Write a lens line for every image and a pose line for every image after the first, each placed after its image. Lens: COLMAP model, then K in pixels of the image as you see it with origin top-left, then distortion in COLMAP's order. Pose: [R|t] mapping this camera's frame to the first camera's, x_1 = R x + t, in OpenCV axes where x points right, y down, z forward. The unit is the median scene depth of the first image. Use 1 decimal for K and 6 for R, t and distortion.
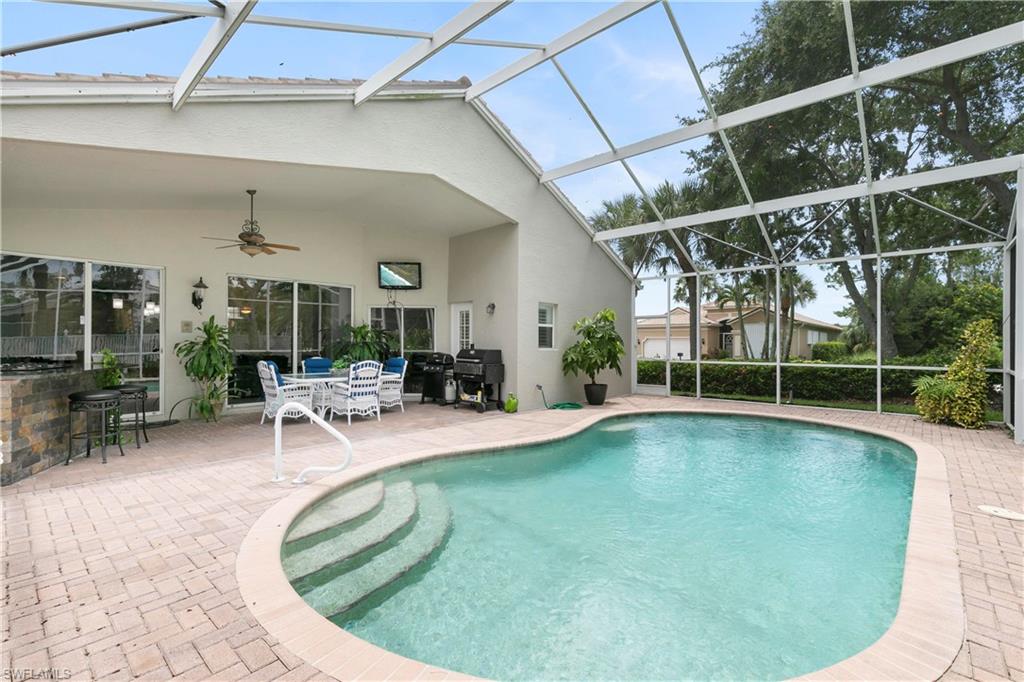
lens RADIAL K [[459.0, 0, 510.5], [0, 459.0, 346.5], [0, 0, 1]] dist [-0.000628, -0.000059]
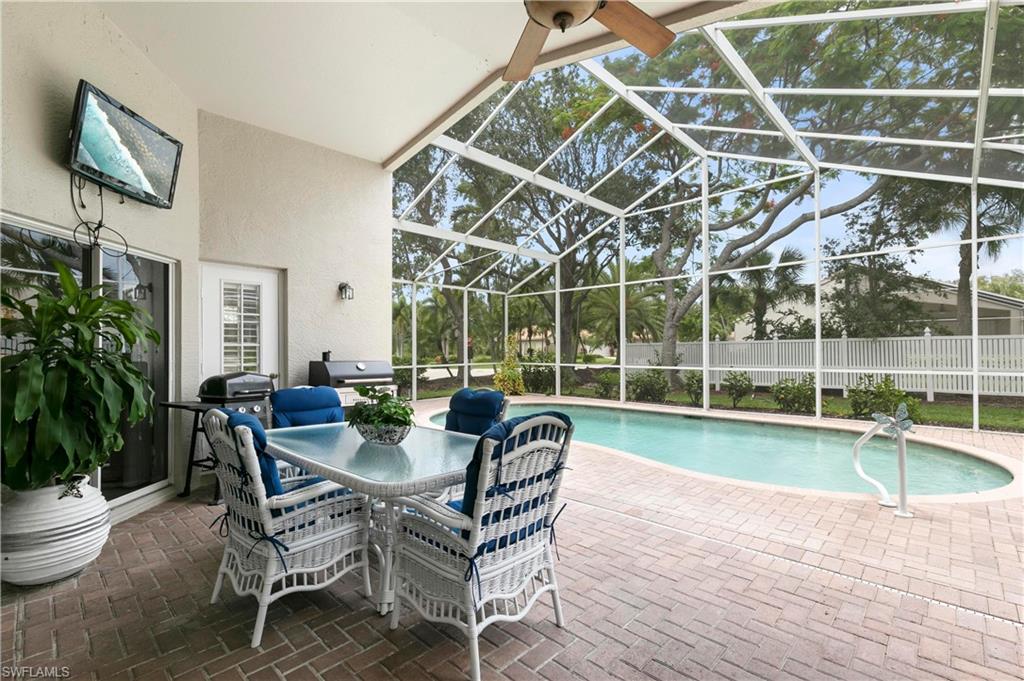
lens RADIAL K [[459.0, 0, 507.6], [0, 459.0, 341.1], [0, 0, 1]] dist [-0.000628, -0.000059]
pose [[0.036364, 0.017636, 0.999183, -0.575405], [0.007640, 0.999810, -0.017925, -0.004350], [-0.999309, 0.008286, 0.036222, 0.708489]]
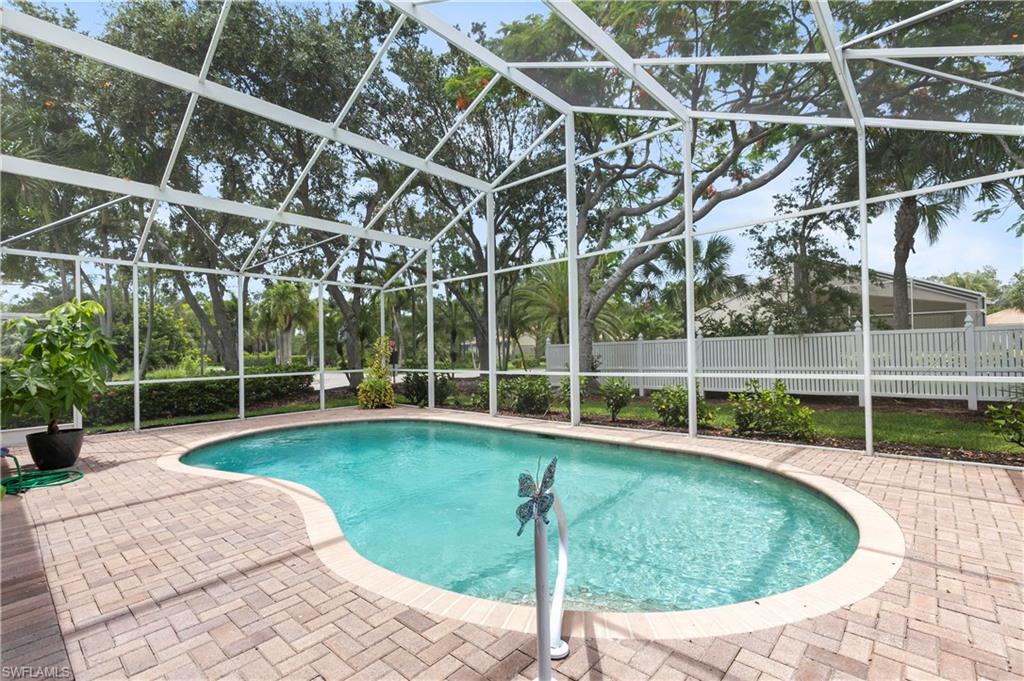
lens RADIAL K [[459.0, 0, 516.8], [0, 459.0, 344.2], [0, 0, 1]] dist [-0.000628, -0.000059]
pose [[0.003178, 0.015723, 0.999871, -0.385839], [0.023215, 0.999606, -0.015793, -0.001409], [-0.999725, 0.023262, 0.002811, 0.430709]]
